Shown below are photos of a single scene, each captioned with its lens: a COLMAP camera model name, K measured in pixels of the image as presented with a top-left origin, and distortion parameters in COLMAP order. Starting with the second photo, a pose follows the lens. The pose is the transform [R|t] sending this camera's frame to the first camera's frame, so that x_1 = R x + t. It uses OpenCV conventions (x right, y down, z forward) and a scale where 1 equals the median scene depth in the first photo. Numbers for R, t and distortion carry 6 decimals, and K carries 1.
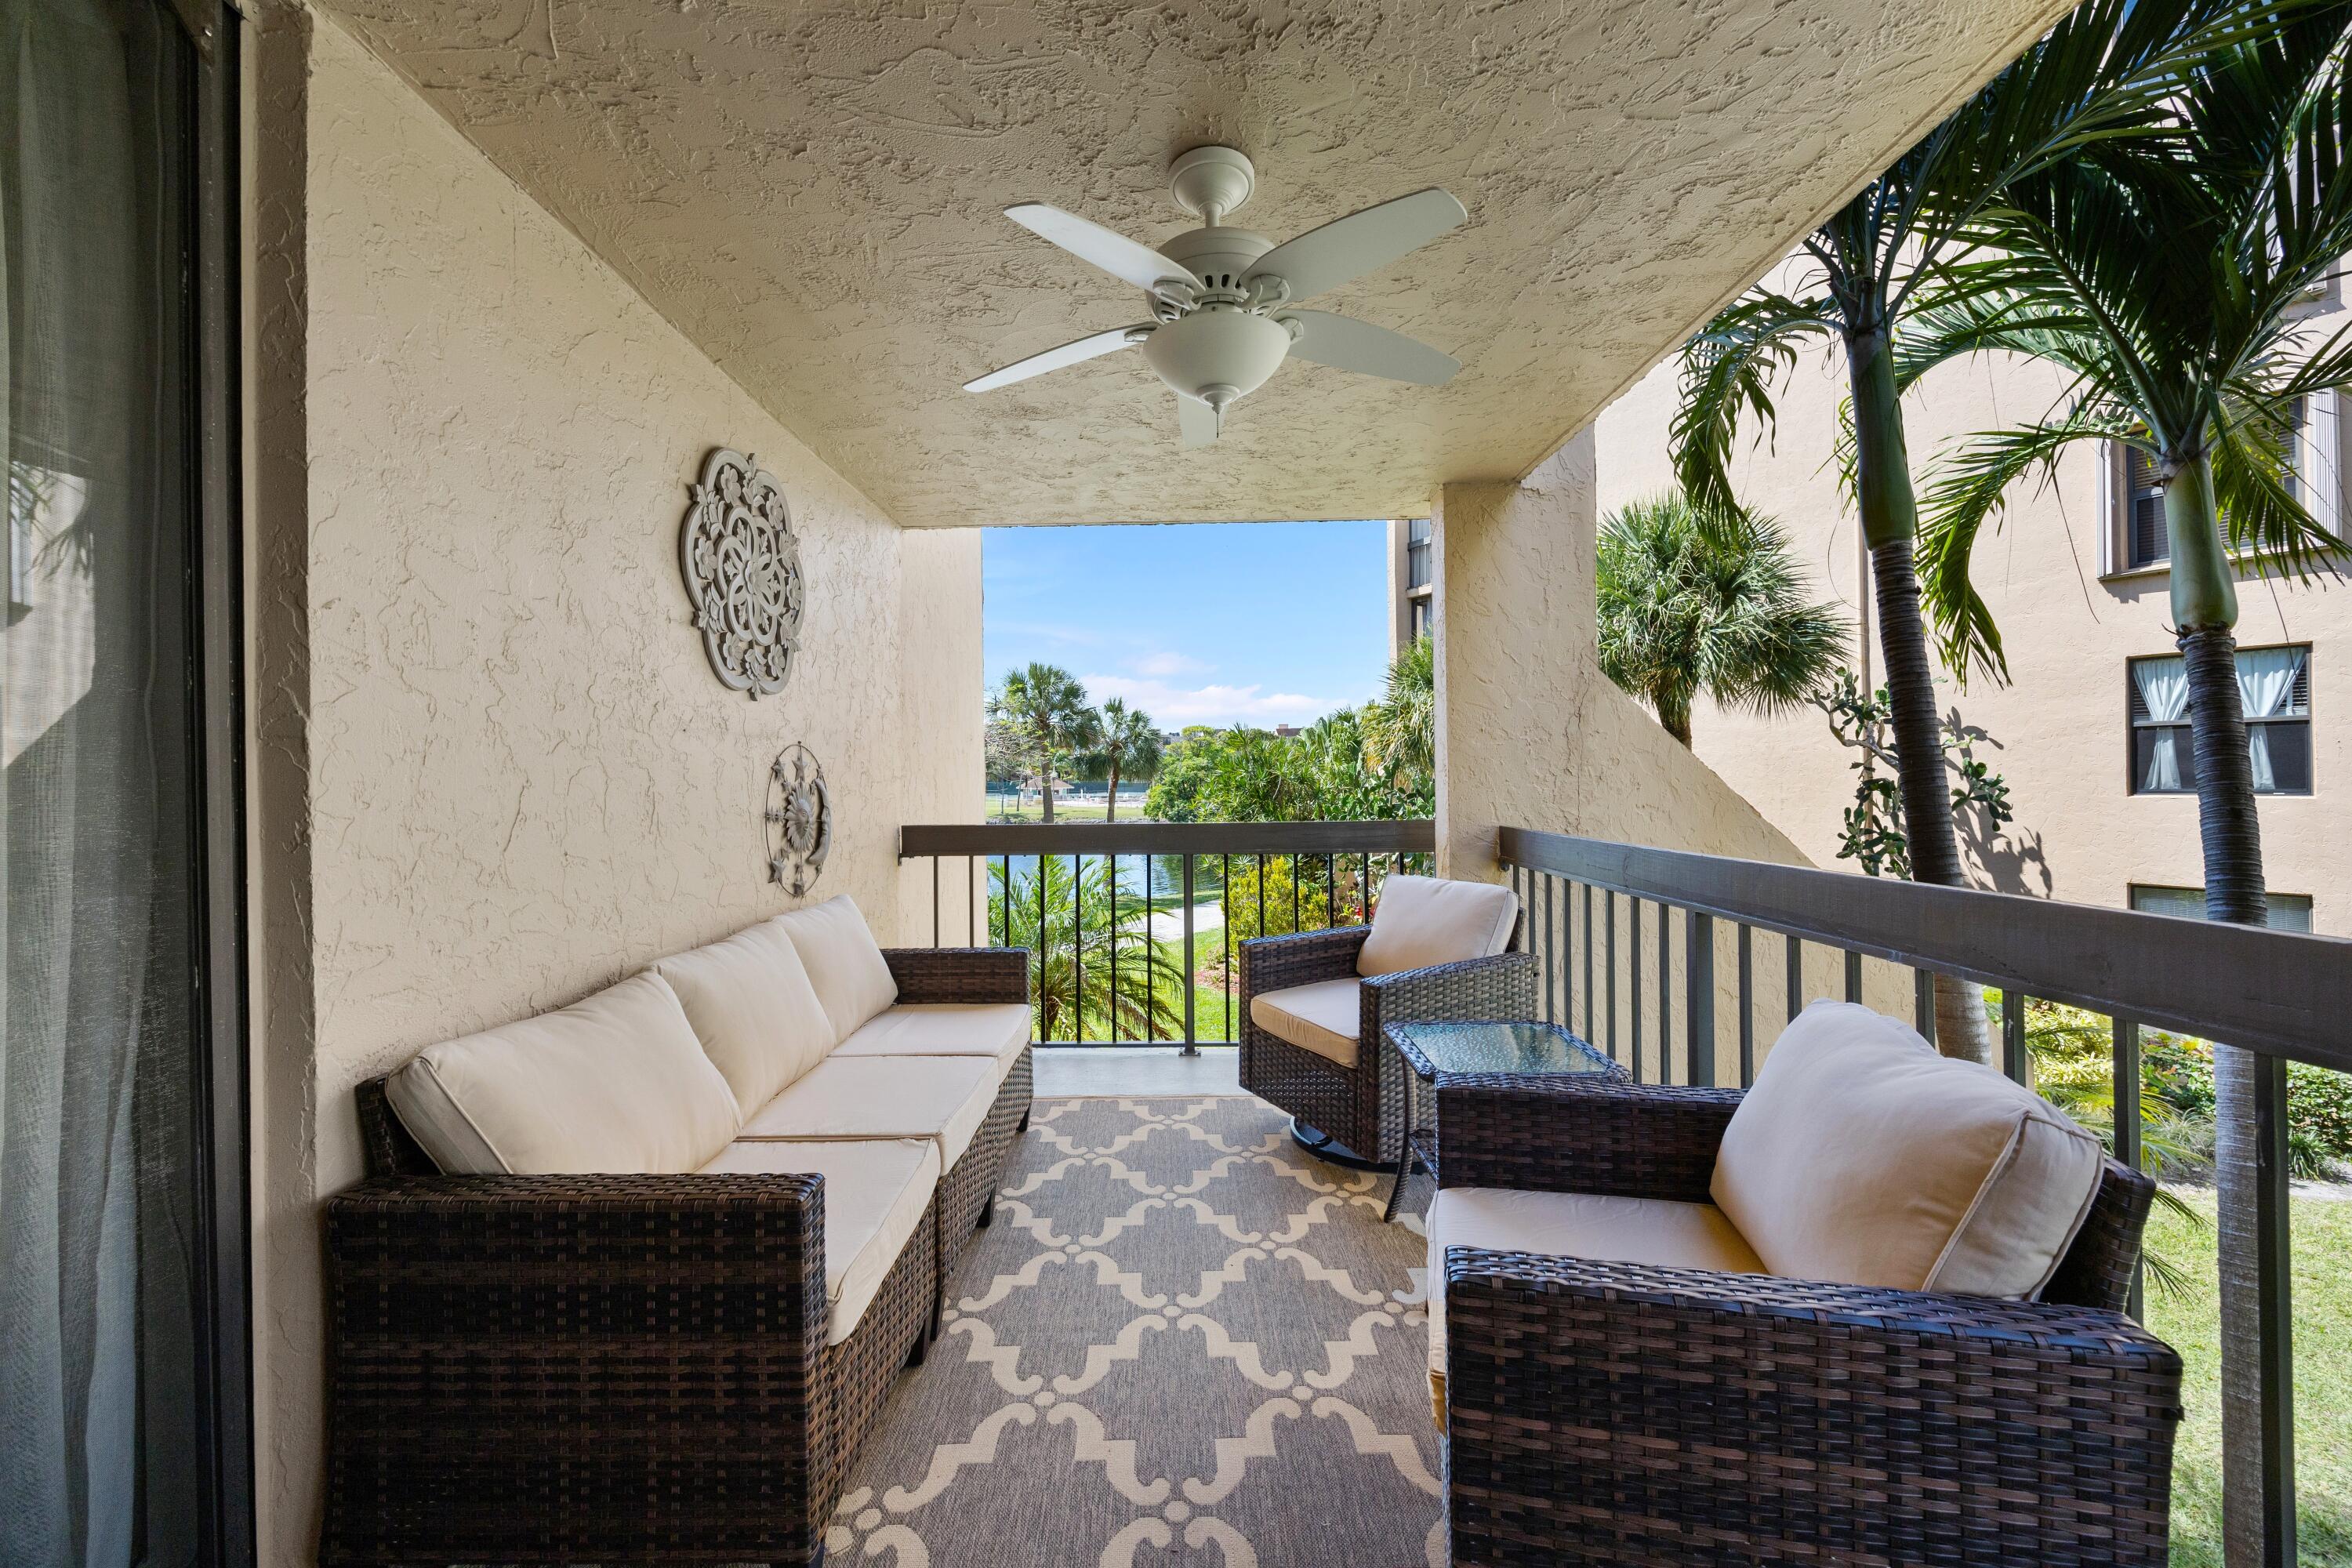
lens RADIAL K [[843.2, 0, 1217.5], [0, 843.2, 779.1], [0, 0, 1]] dist [-0.003972, -0.000209]
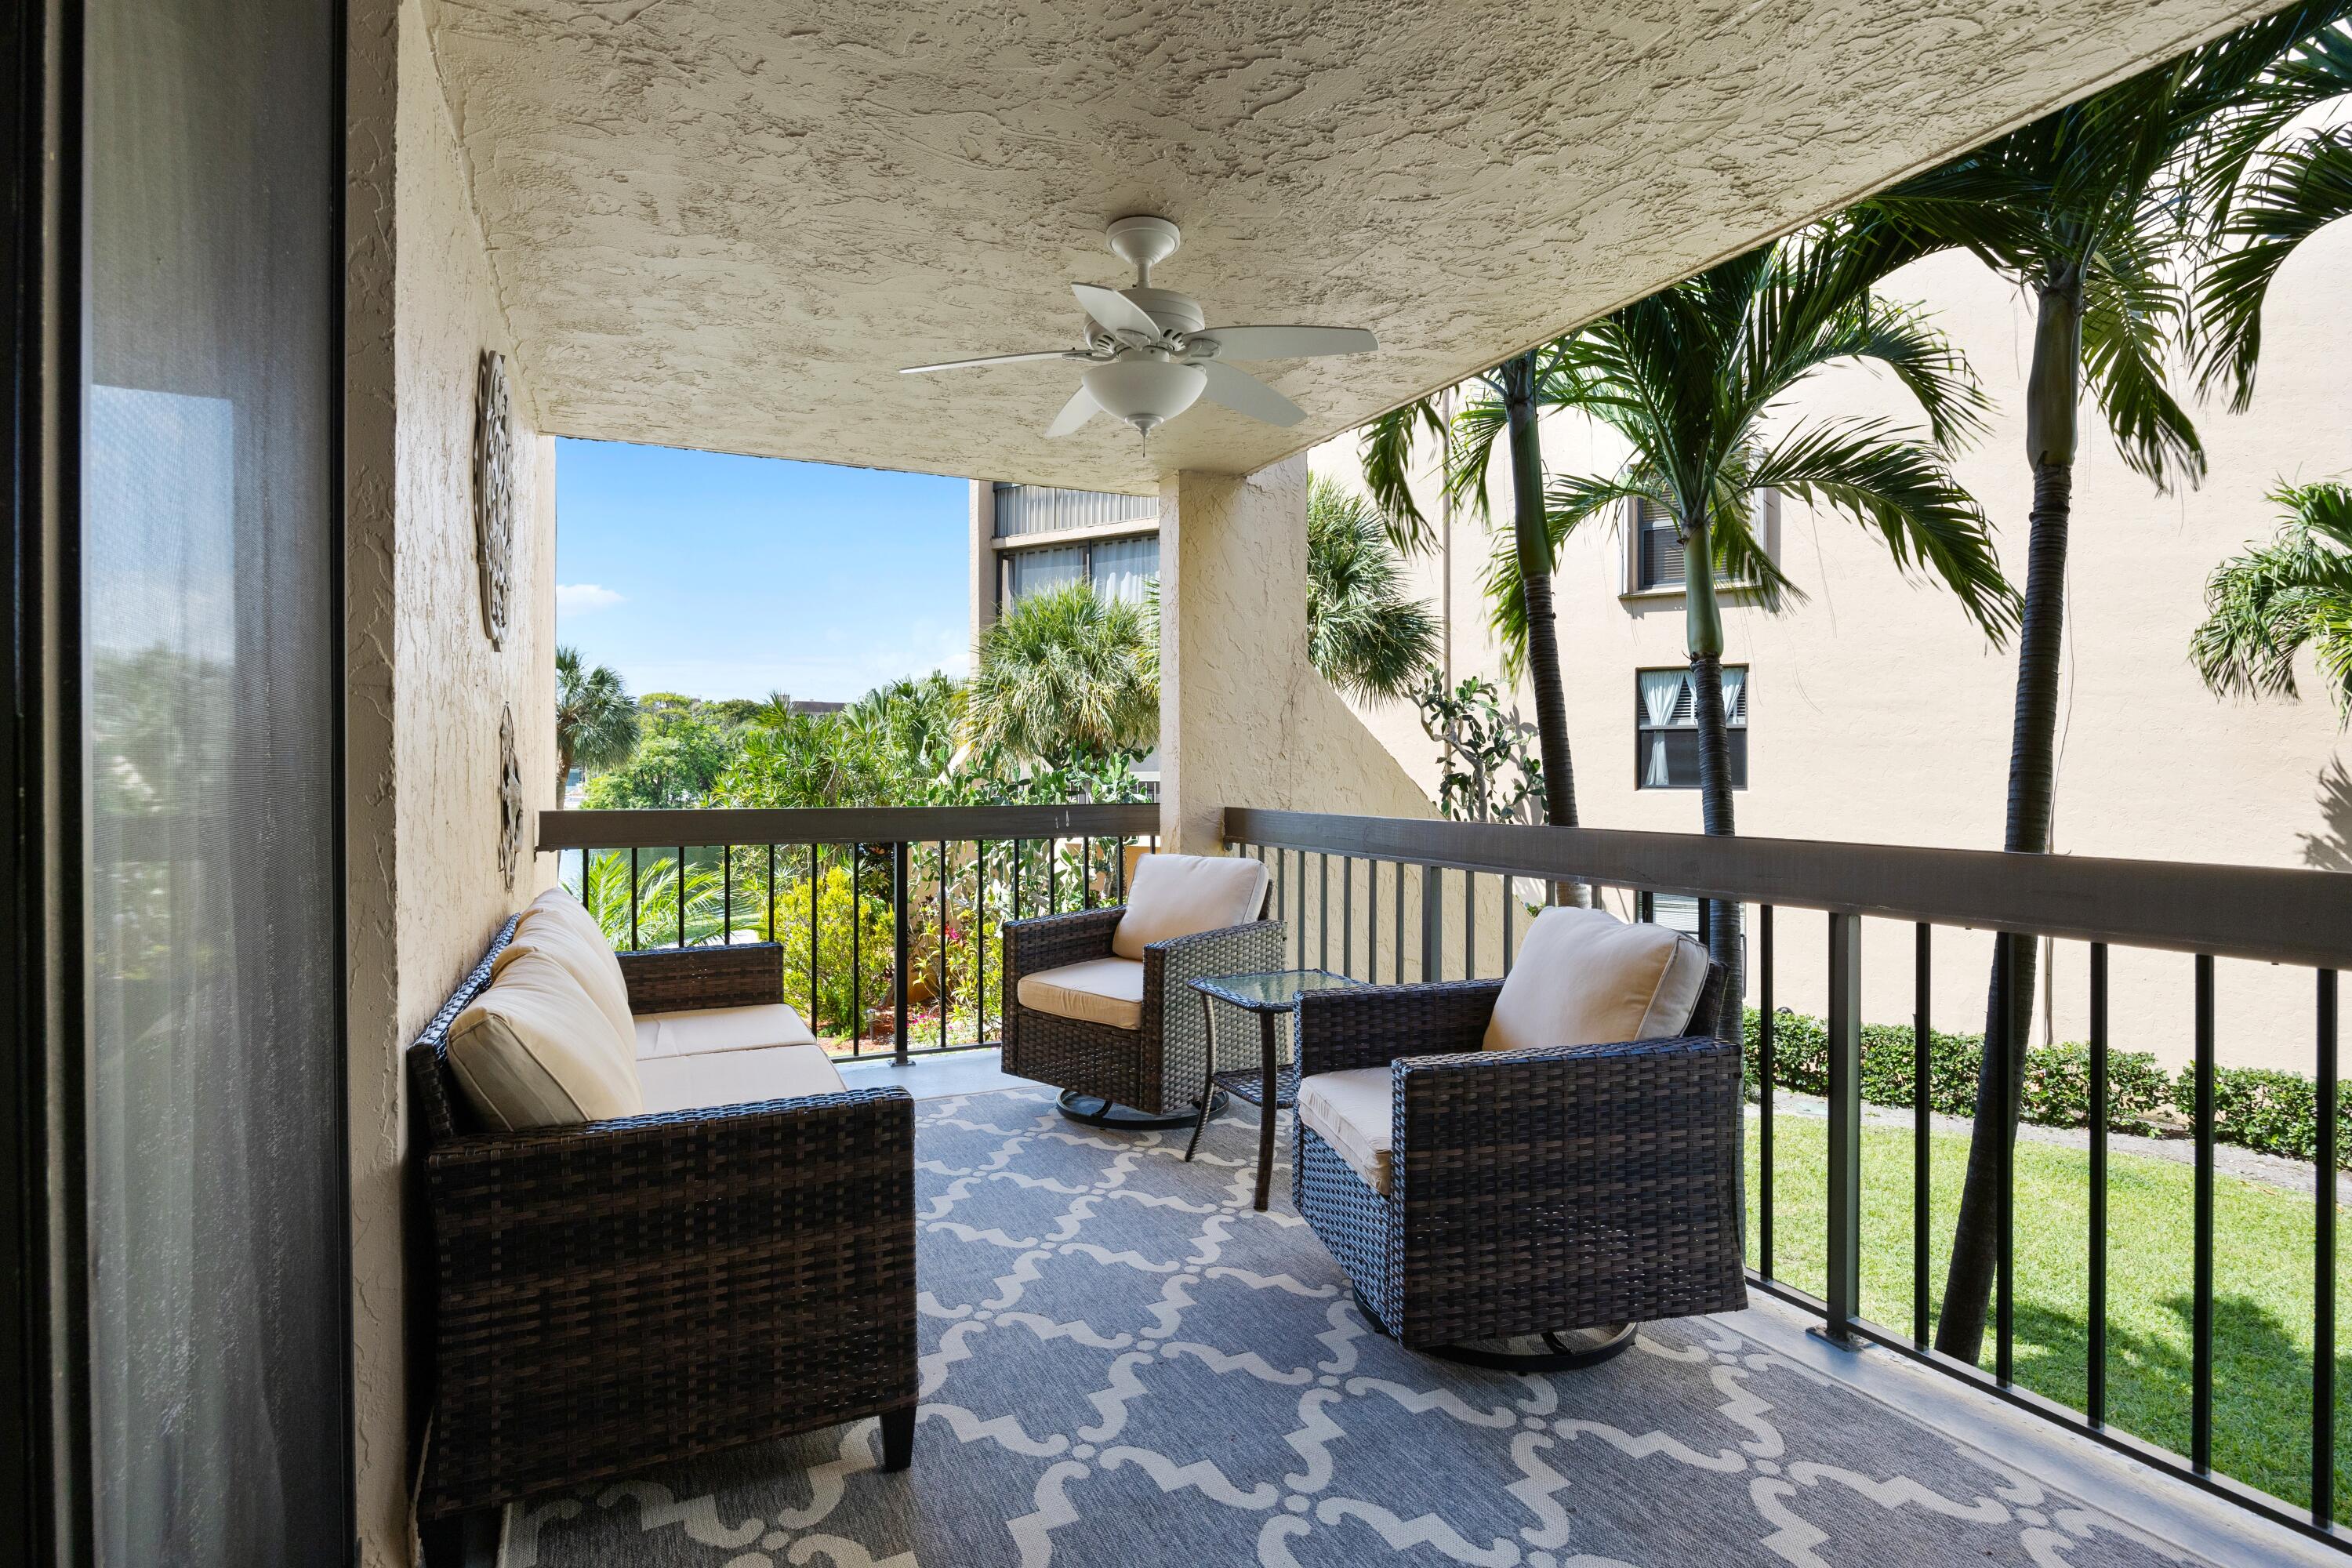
lens RADIAL K [[1104.3, 0, 1170.1], [0, 1104.3, 781.1], [0, 0, 1]] dist [-0.007488, -0.000553]
pose [[0.904240, 0.007276, 0.426963, -0.119678], [-0.010551, 0.999930, 0.005304, 0.006384], [-0.426894, -0.009301, 0.904254, -0.078074]]
